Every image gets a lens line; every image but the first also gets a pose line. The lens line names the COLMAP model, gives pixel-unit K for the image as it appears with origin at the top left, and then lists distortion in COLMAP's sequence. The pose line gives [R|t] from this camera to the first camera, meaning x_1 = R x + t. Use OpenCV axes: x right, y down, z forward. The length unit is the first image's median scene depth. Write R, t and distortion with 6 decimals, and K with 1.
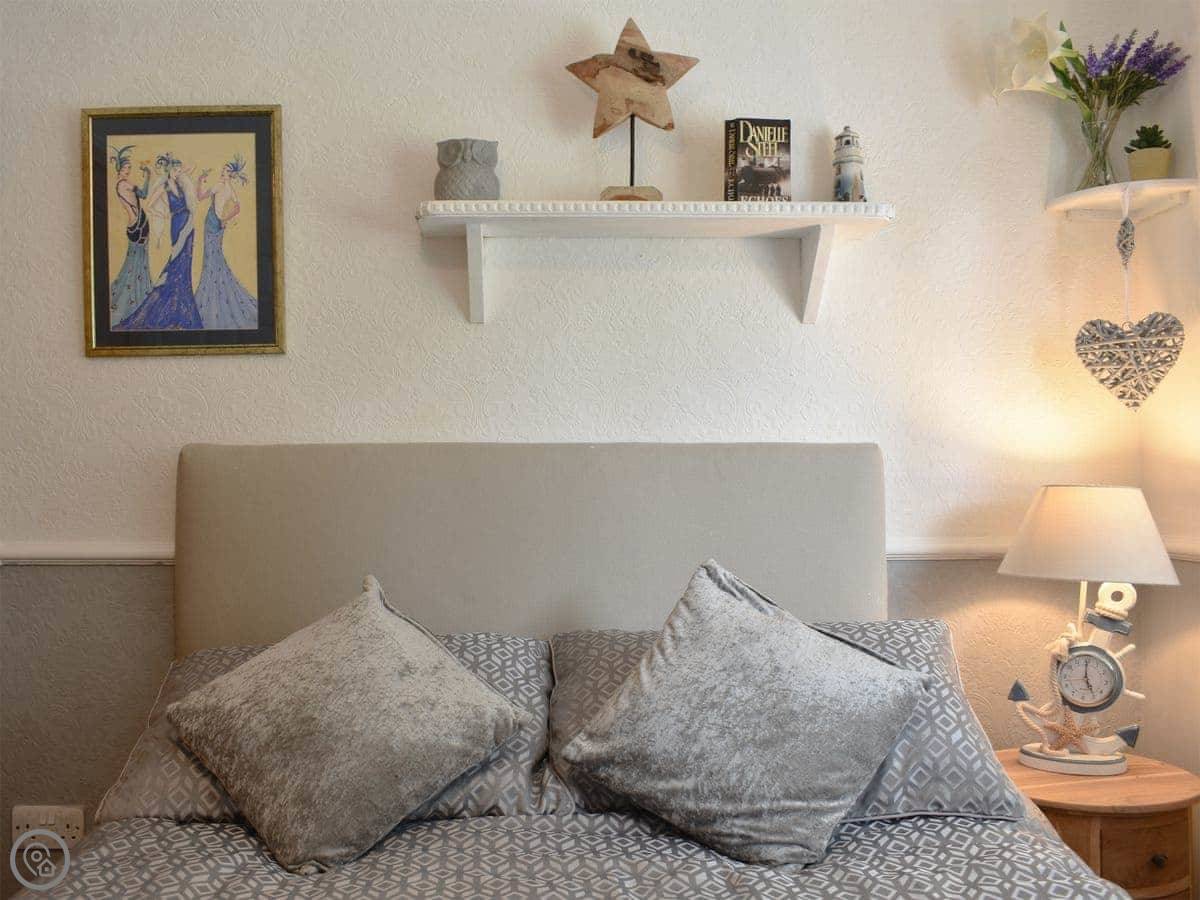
lens RADIAL K [[1057.4, 0, 600.0], [0, 1057.4, 450.0], [0, 0, 1]] dist [-0.006225, -0.009471]
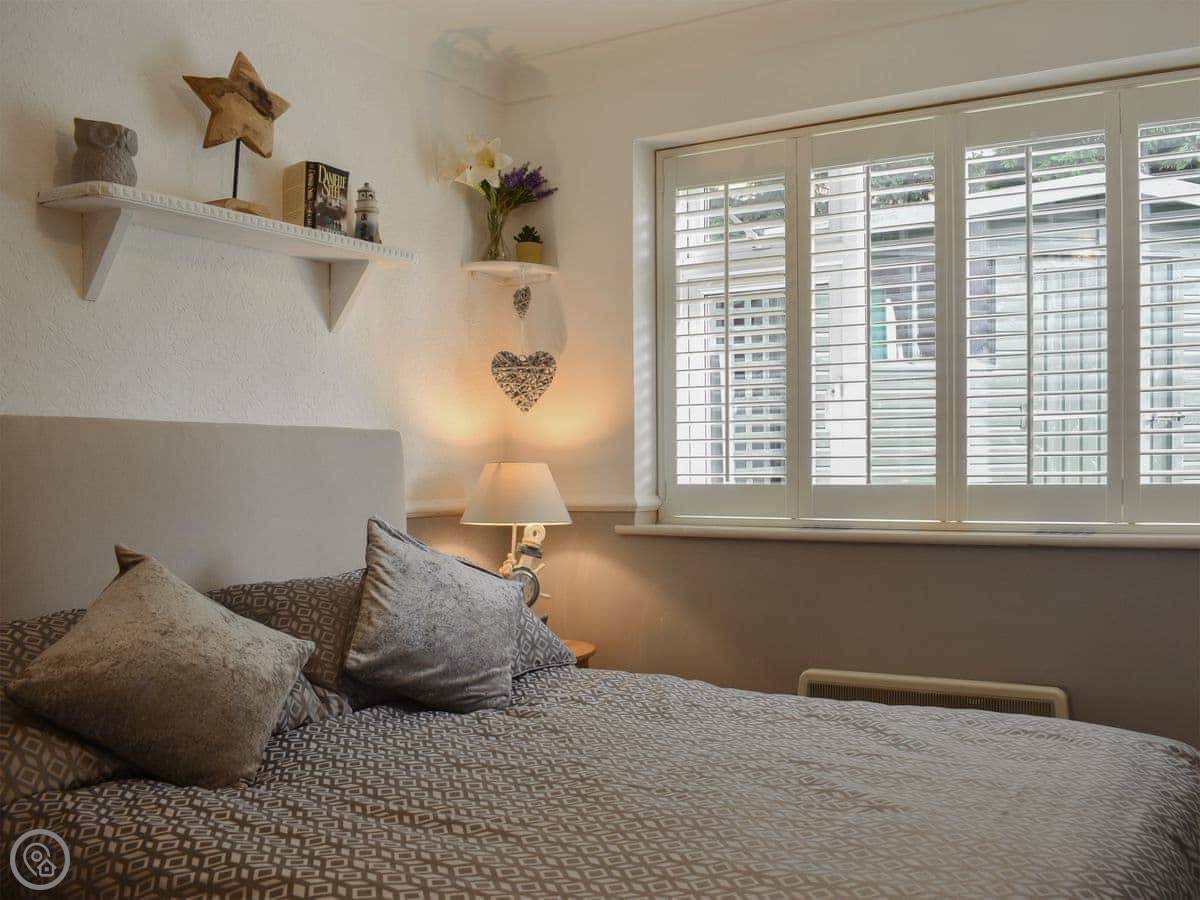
lens RADIAL K [[1102.2, 0, 600.0], [0, 1102.2, 450.0], [0, 0, 1]] dist [0.001775, 0.000680]
pose [[0.581293, 0.013706, 0.813579, -0.719705], [-0.016539, 0.999851, -0.005027, 0.021384], [-0.813526, -0.010533, 0.581433, -0.014895]]
